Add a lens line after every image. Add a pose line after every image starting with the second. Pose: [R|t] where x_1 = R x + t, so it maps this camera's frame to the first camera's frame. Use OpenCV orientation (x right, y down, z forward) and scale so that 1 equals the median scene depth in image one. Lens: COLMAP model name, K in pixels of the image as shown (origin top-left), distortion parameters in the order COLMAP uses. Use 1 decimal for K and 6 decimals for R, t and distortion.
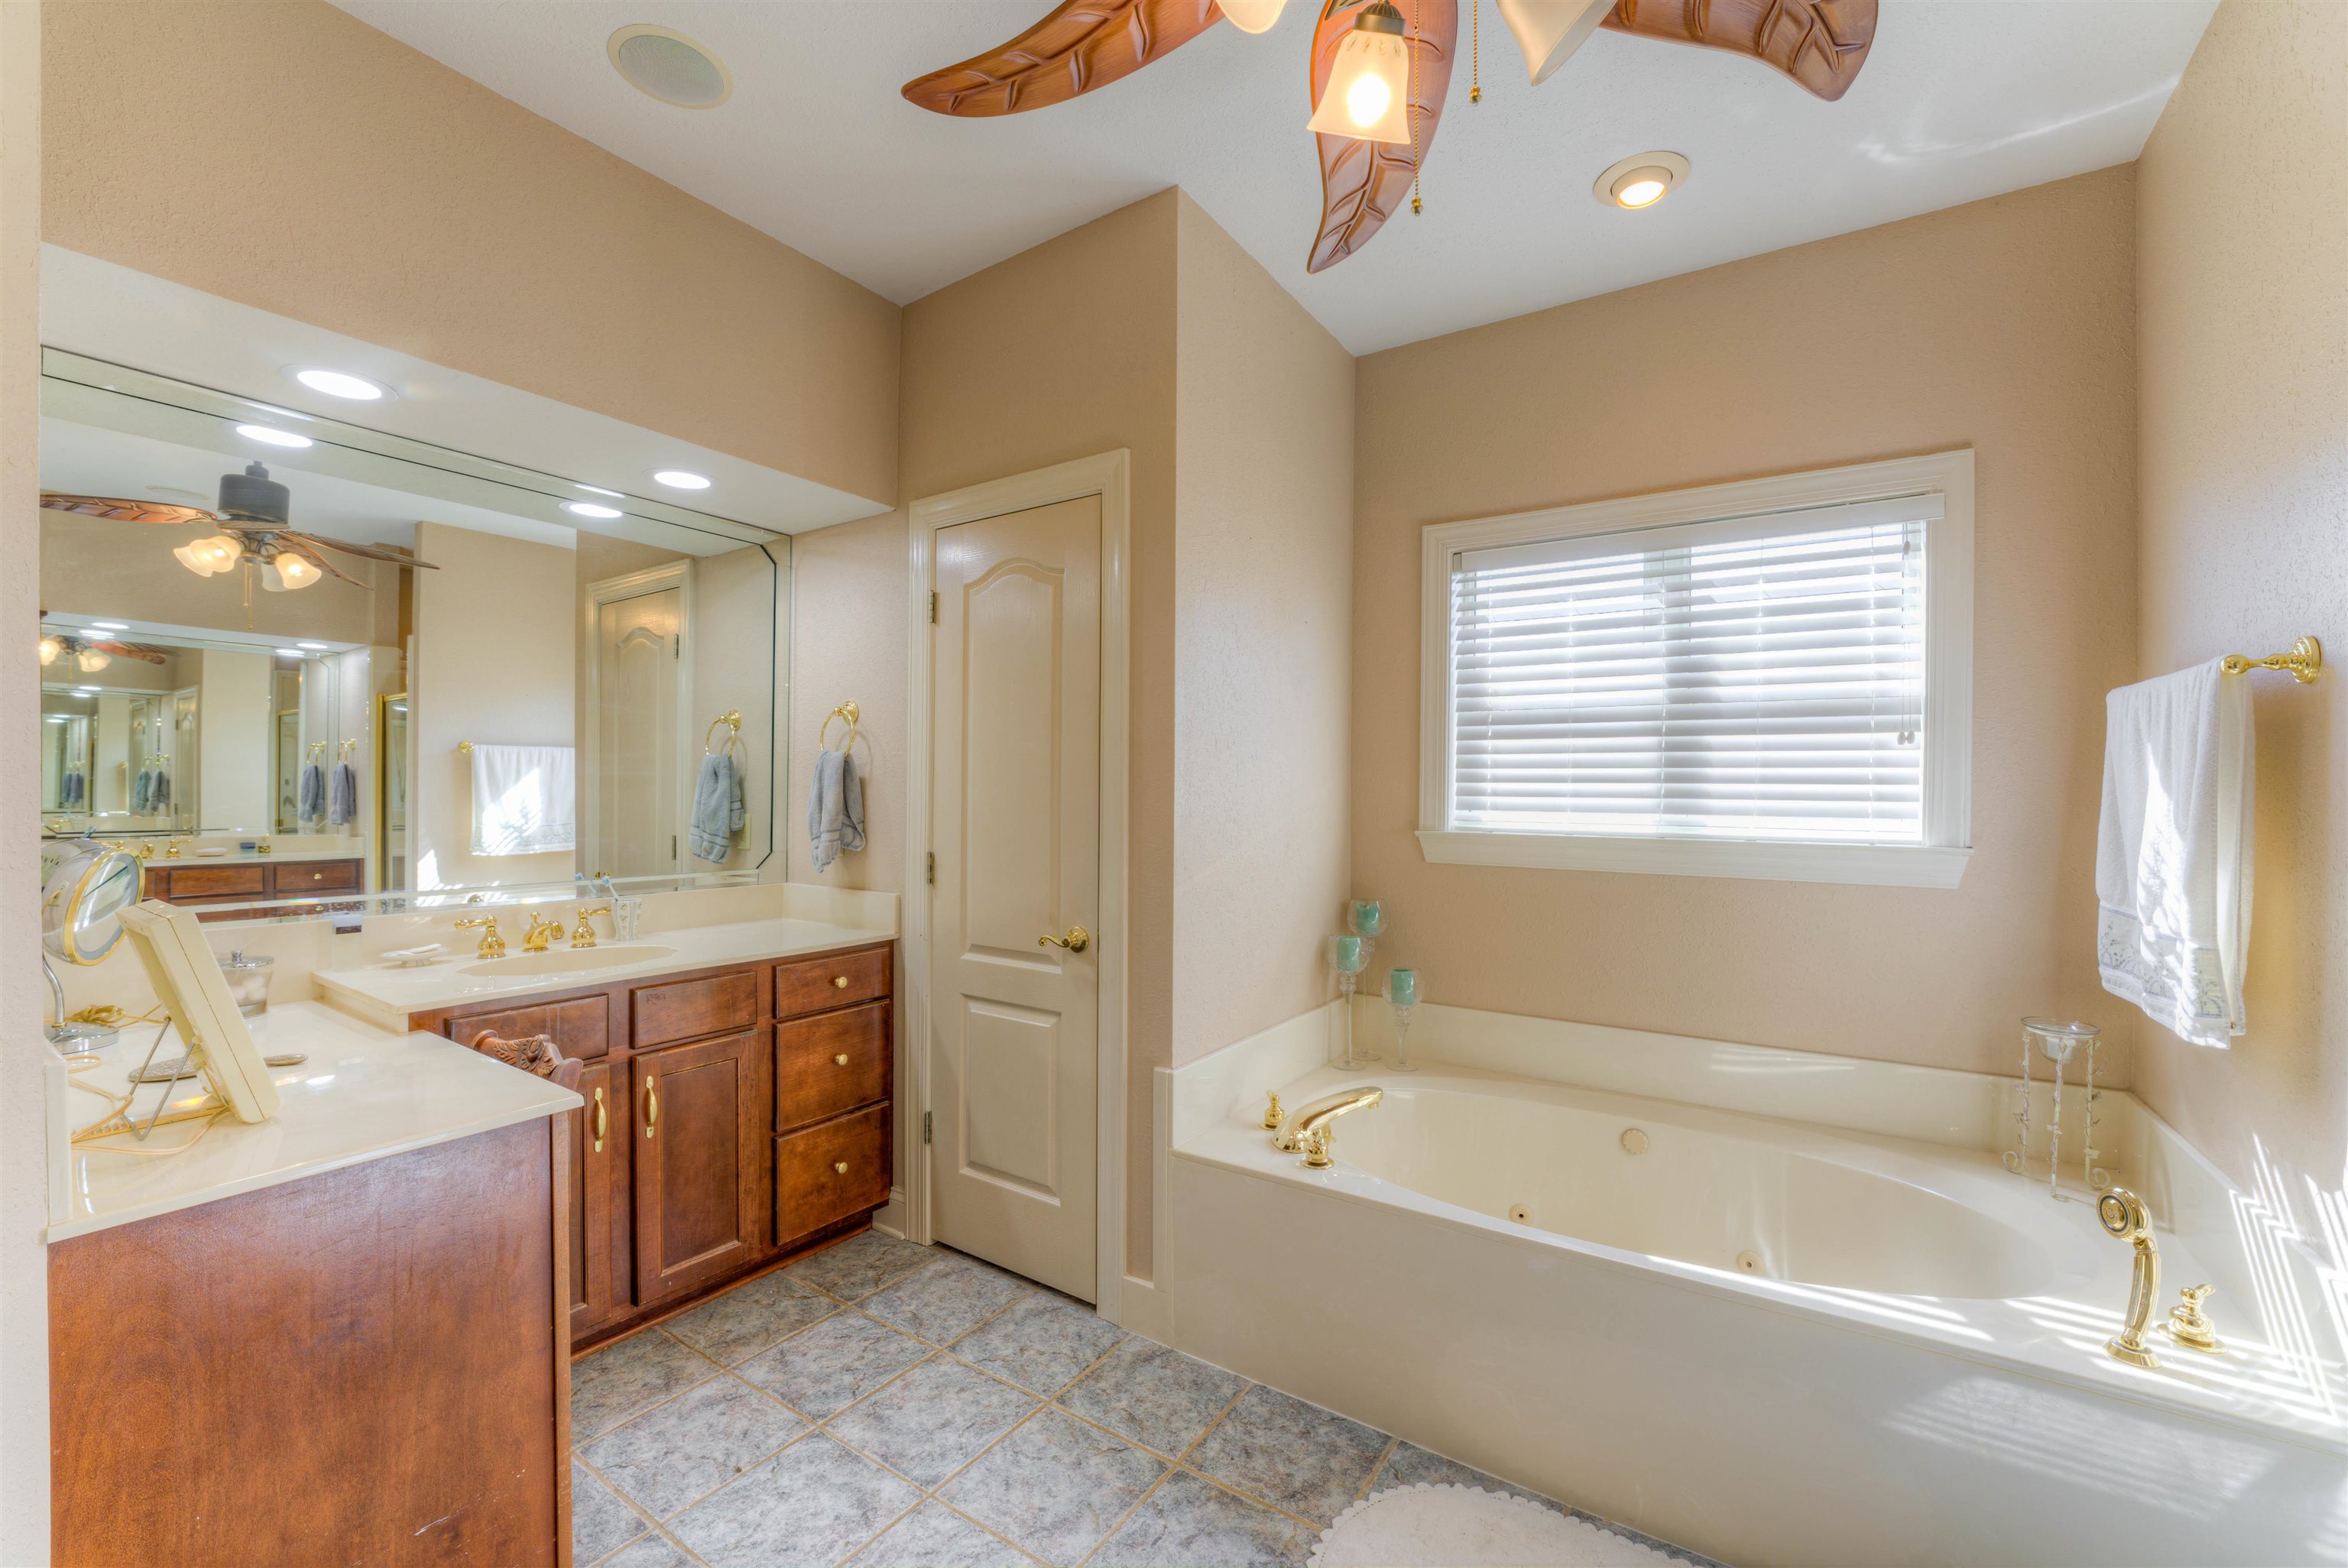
lens RADIAL K [[948.6, 0, 1172.5], [0, 948.6, 789.6], [0, 0, 1]] dist [-0.023871, 0.003605]
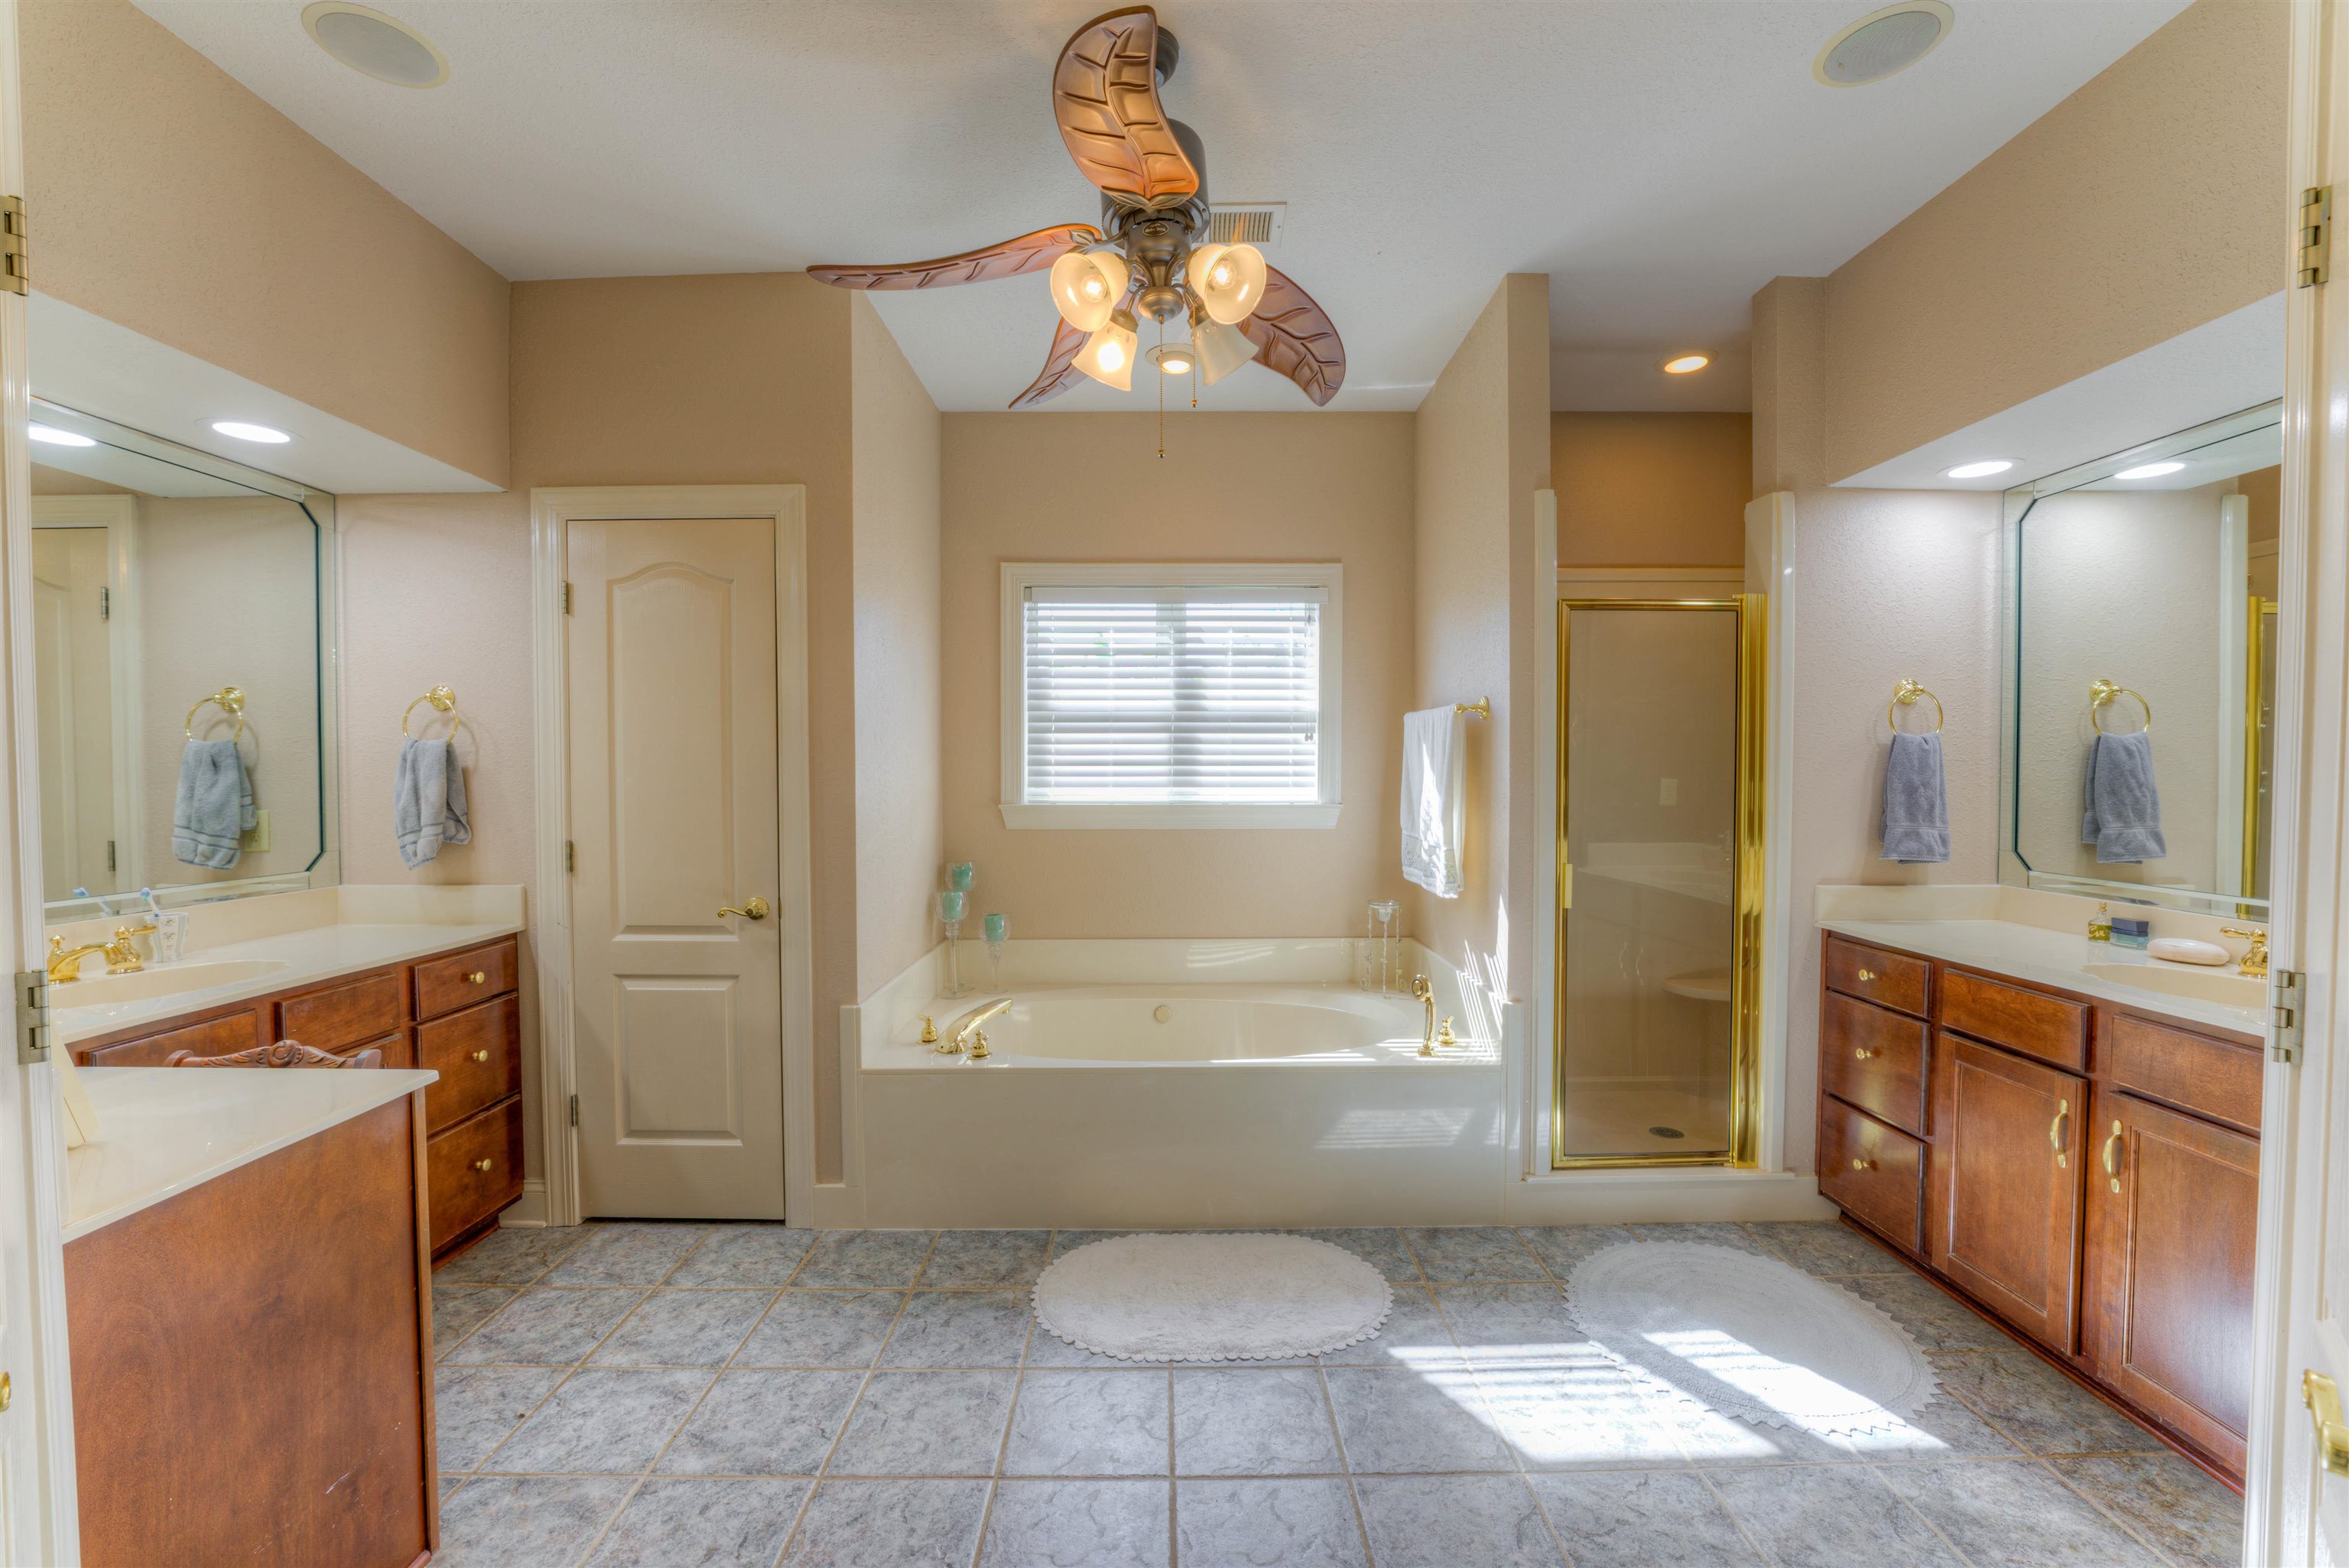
lens RADIAL K [[949.1, 0, 1173.0], [0, 949.1, 789.6], [0, 0, 1]] dist [-0.023871, 0.003605]
pose [[0.829374, -0.023174, 0.558213, -0.310793], [0.008973, 0.999563, 0.028164, -0.012331], [-0.558622, -0.018349, 0.829219, -0.216909]]
